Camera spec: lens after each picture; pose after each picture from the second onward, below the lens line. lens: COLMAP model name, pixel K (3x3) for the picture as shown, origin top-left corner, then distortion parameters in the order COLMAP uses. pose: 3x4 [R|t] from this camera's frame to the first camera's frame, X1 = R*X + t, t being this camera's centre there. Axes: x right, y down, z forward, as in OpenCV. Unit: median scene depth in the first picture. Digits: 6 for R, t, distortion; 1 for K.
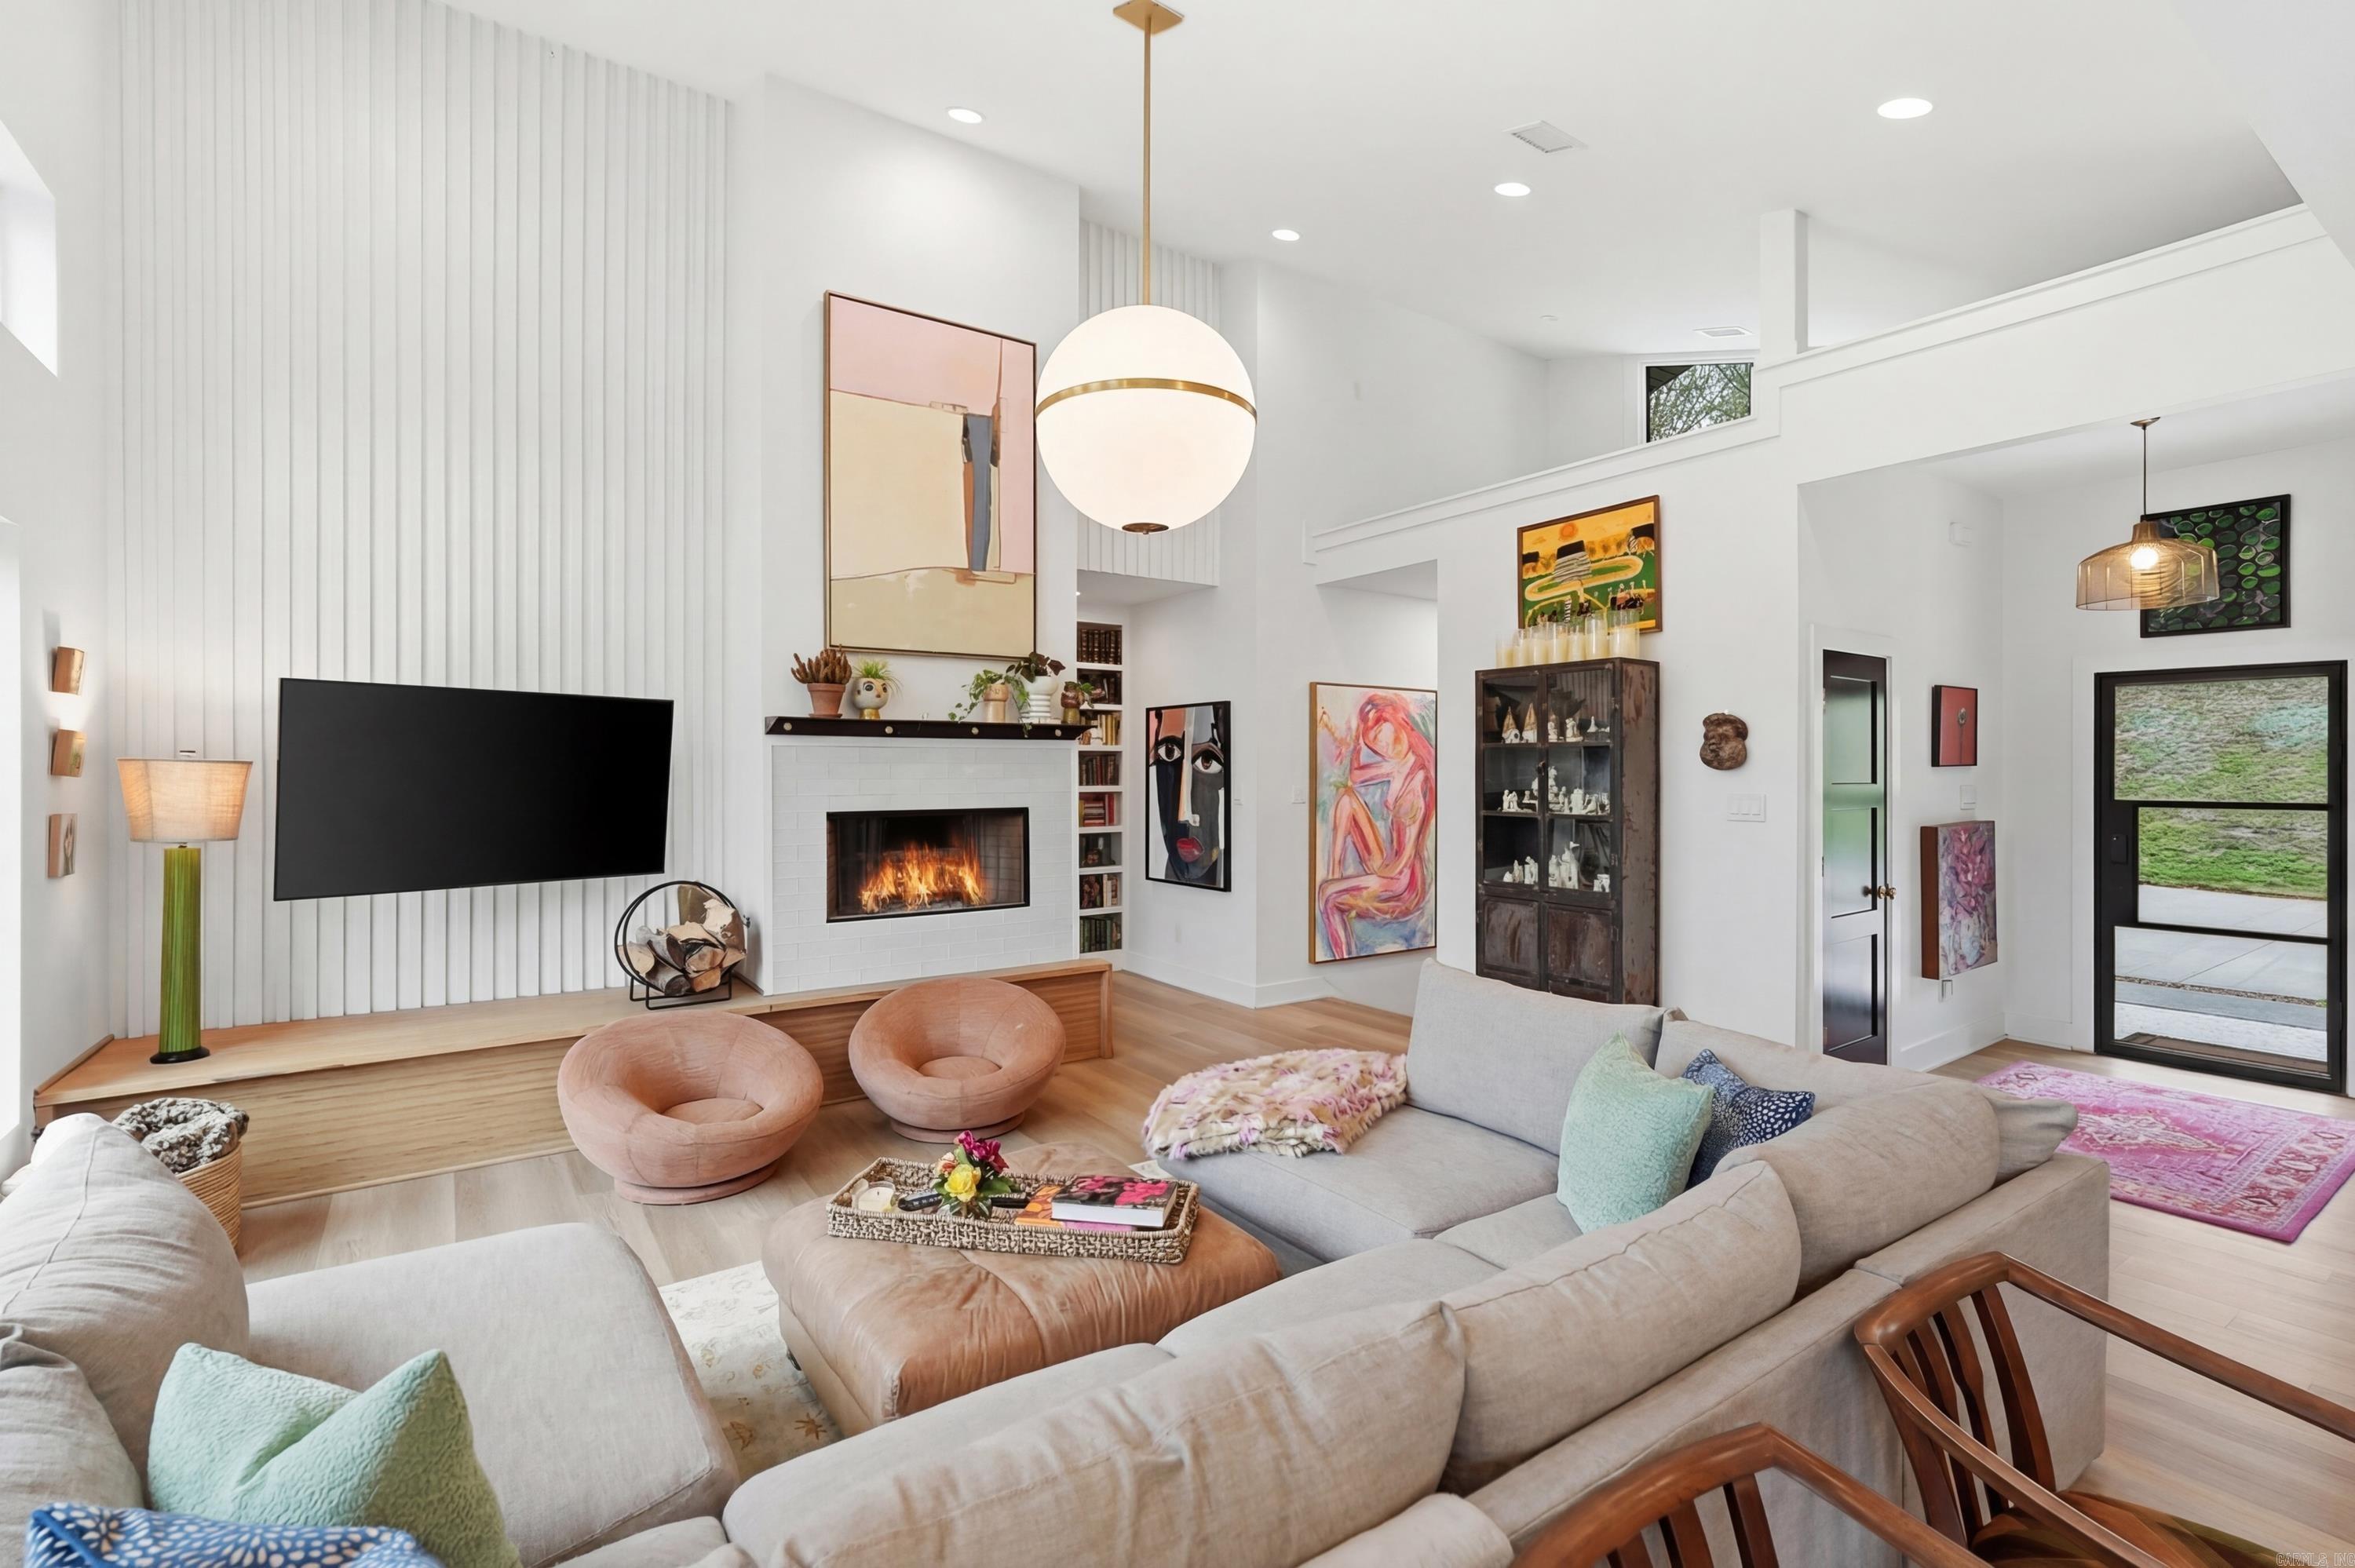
lens RADIAL K [[1054.5, 0, 1178.7], [0, 1054.5, 779.8], [0, 0, 1]] dist [-0.012369, 0.006761]
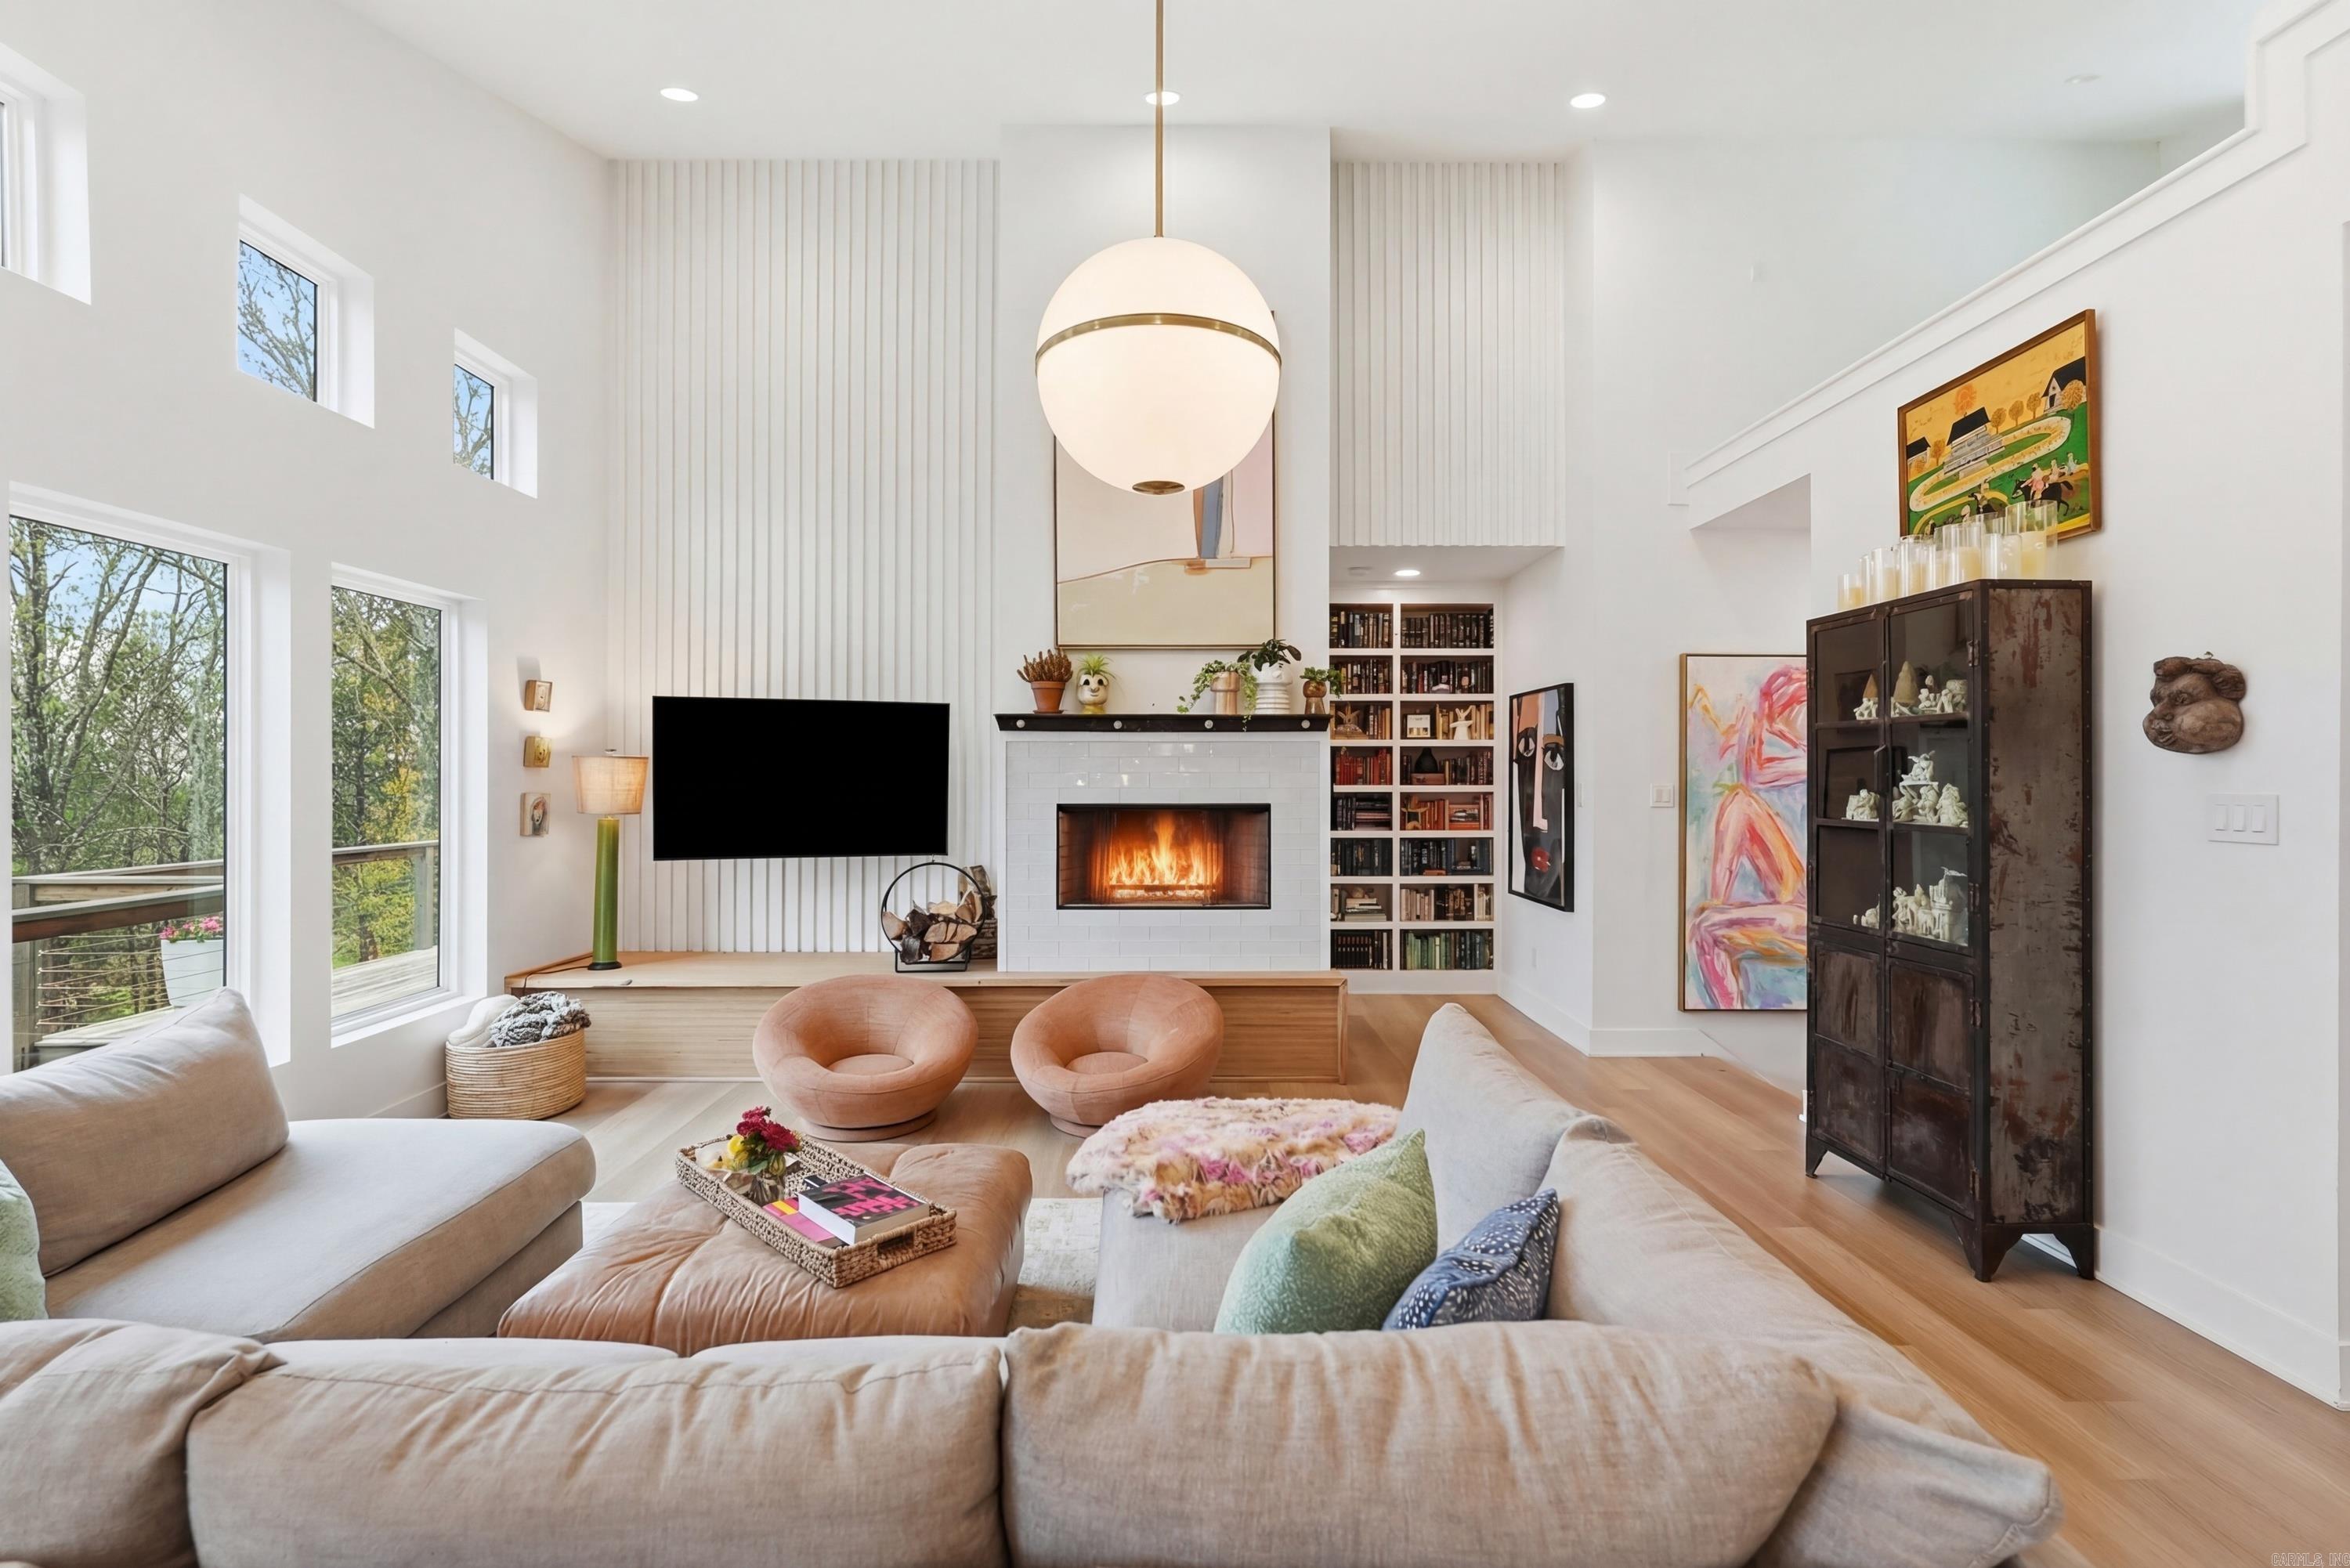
lens RADIAL K [[1052.4, 0, 1188.7], [0, 1052.4, 780.8], [0, 0, 1]] dist [-0.012369, 0.006761]
pose [[0.827526, 0.003448, -0.561417, 0.331800], [-0.006646, 0.999971, -0.003654, 0.009466], [0.561388, 0.006756, 0.827525, 0.183079]]
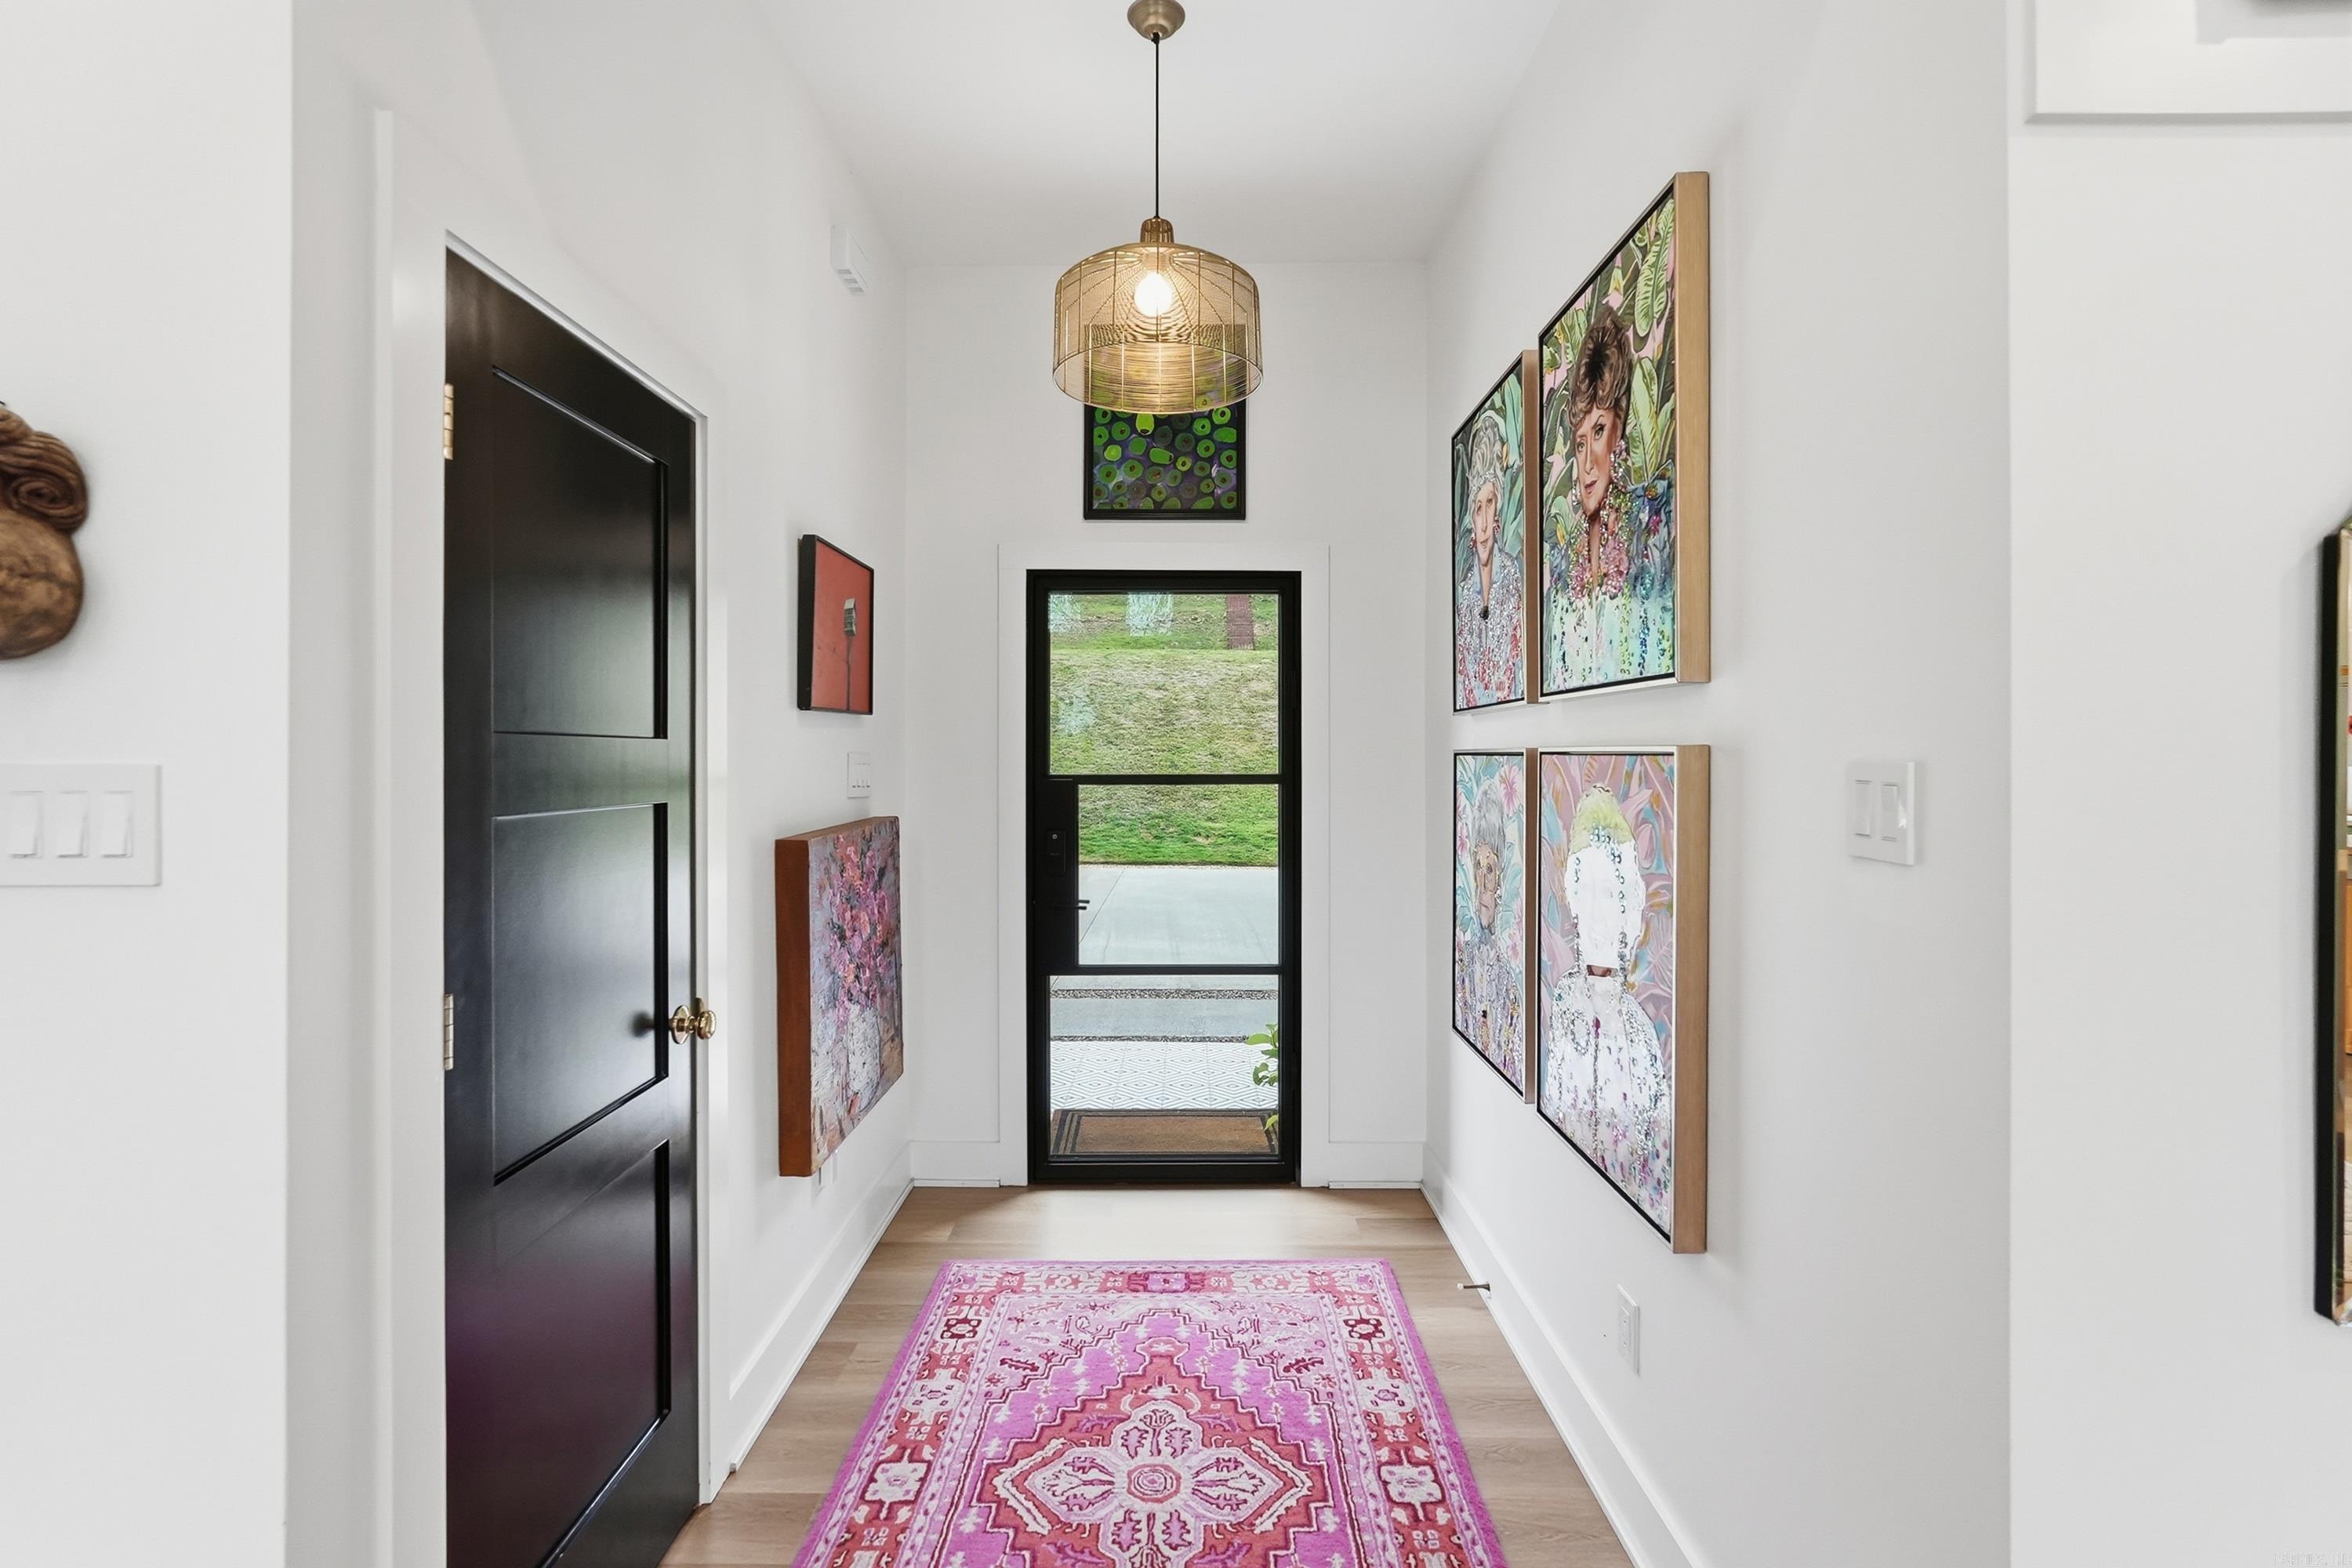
lens RADIAL K [[1053.4, 0, 1164.5], [0, 1053.4, 744.3], [0, 0, 1]] dist [-0.012369, 0.006761]
pose [[0.585066, 0.009067, 0.810935, 0.423201], [0.005741, 0.999866, -0.015321, 0.011416], [-0.810965, 0.013619, 0.584936, 0.579674]]
